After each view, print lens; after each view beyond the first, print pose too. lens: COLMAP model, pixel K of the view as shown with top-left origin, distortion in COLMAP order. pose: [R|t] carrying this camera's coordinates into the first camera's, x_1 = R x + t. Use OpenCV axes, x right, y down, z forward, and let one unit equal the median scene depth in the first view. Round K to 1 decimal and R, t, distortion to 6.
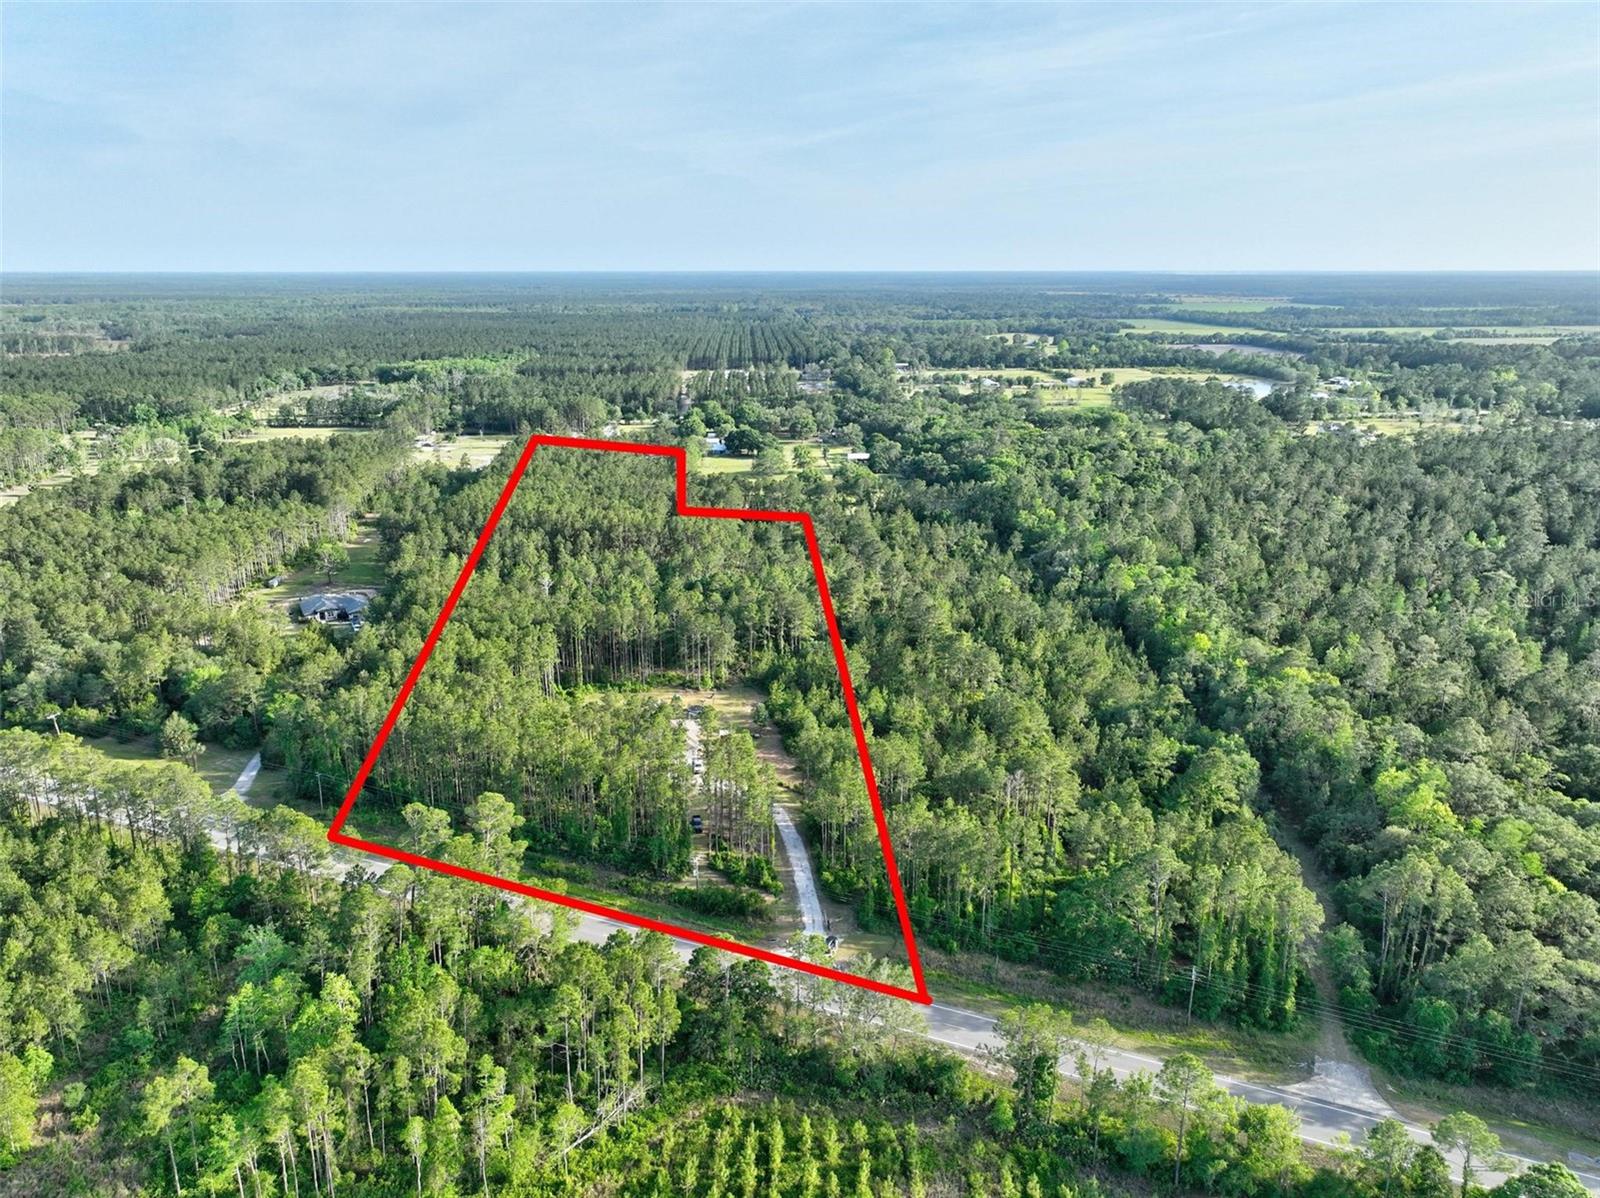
lens RADIAL K [[1122.8, 0, 797.6], [0, 1122.8, 598.4], [0, 0, 1]] dist [0.004199, -0.001955]
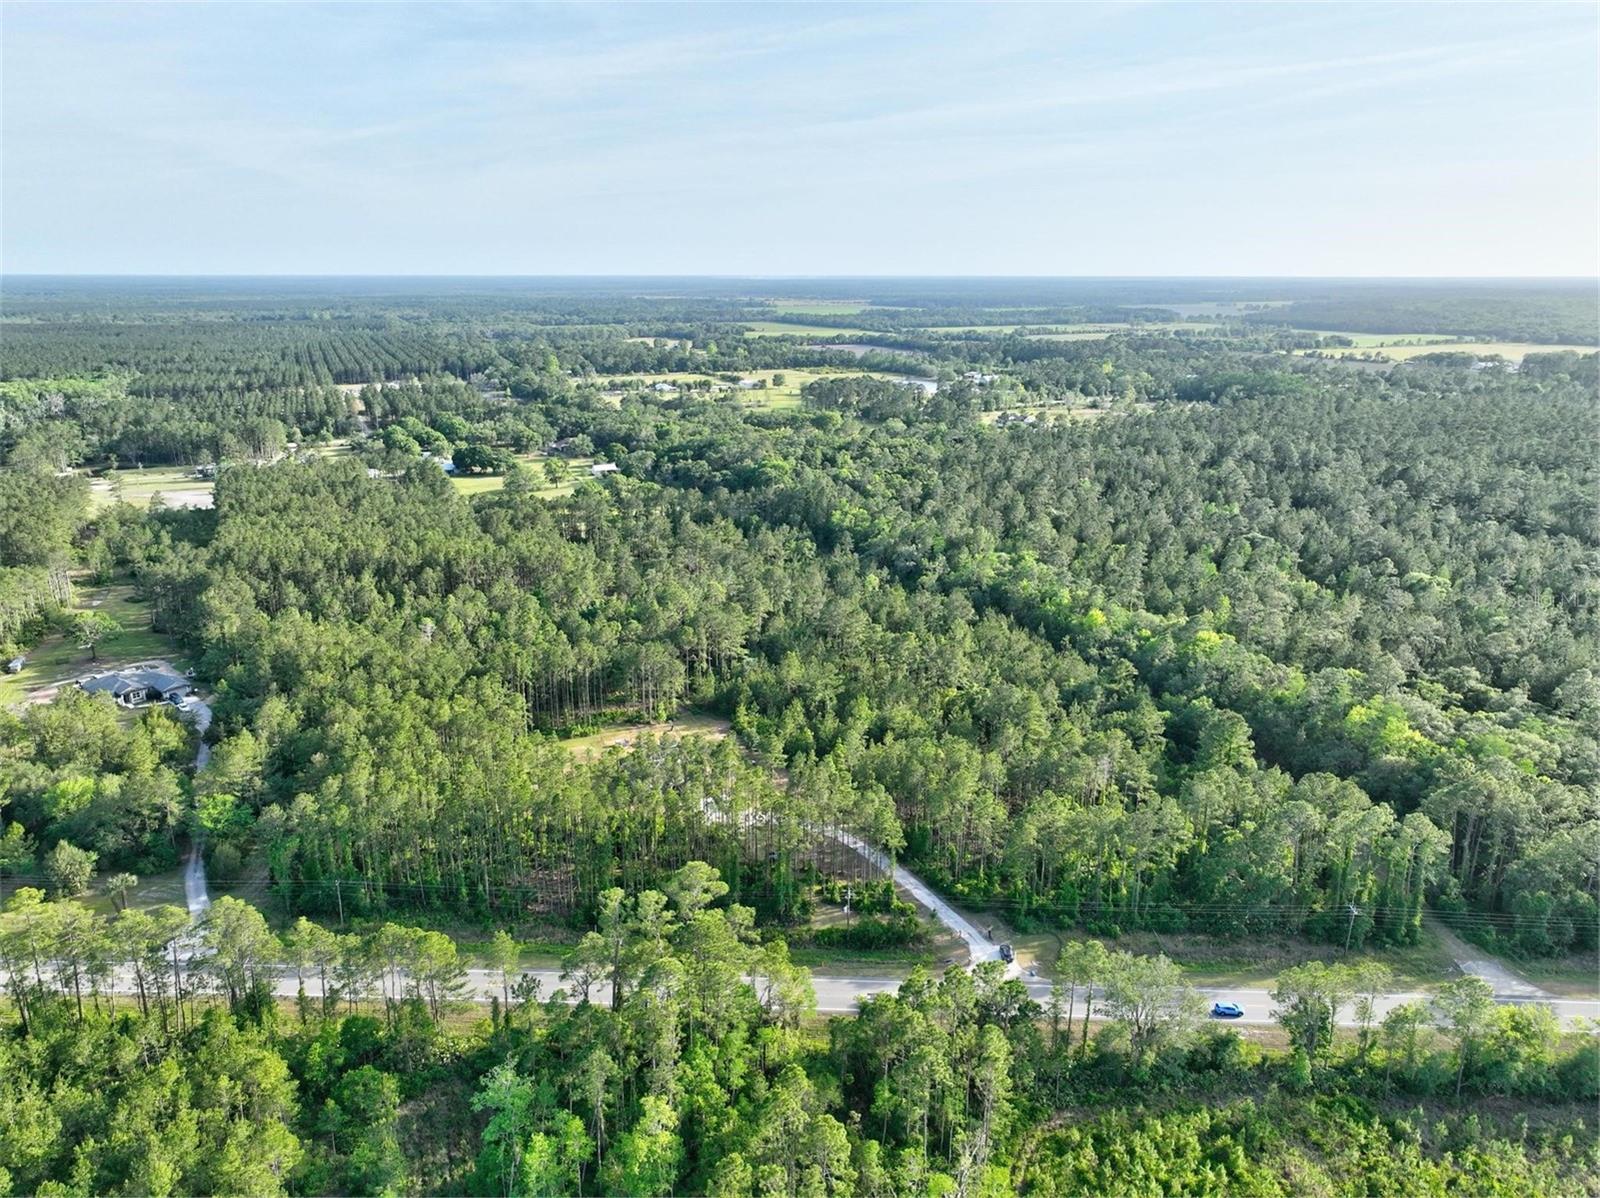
lens RADIAL K [[1122.8, 0, 796.1], [0, 1122.8, 600.5], [0, 0, 1]] dist [0.004199, -0.001955]
pose [[0.935152, -0.098020, 0.340415, -0.116455], [0.098739, 0.994996, 0.015256, -0.009639], [-0.340207, 0.019345, 0.940152, 0.030602]]
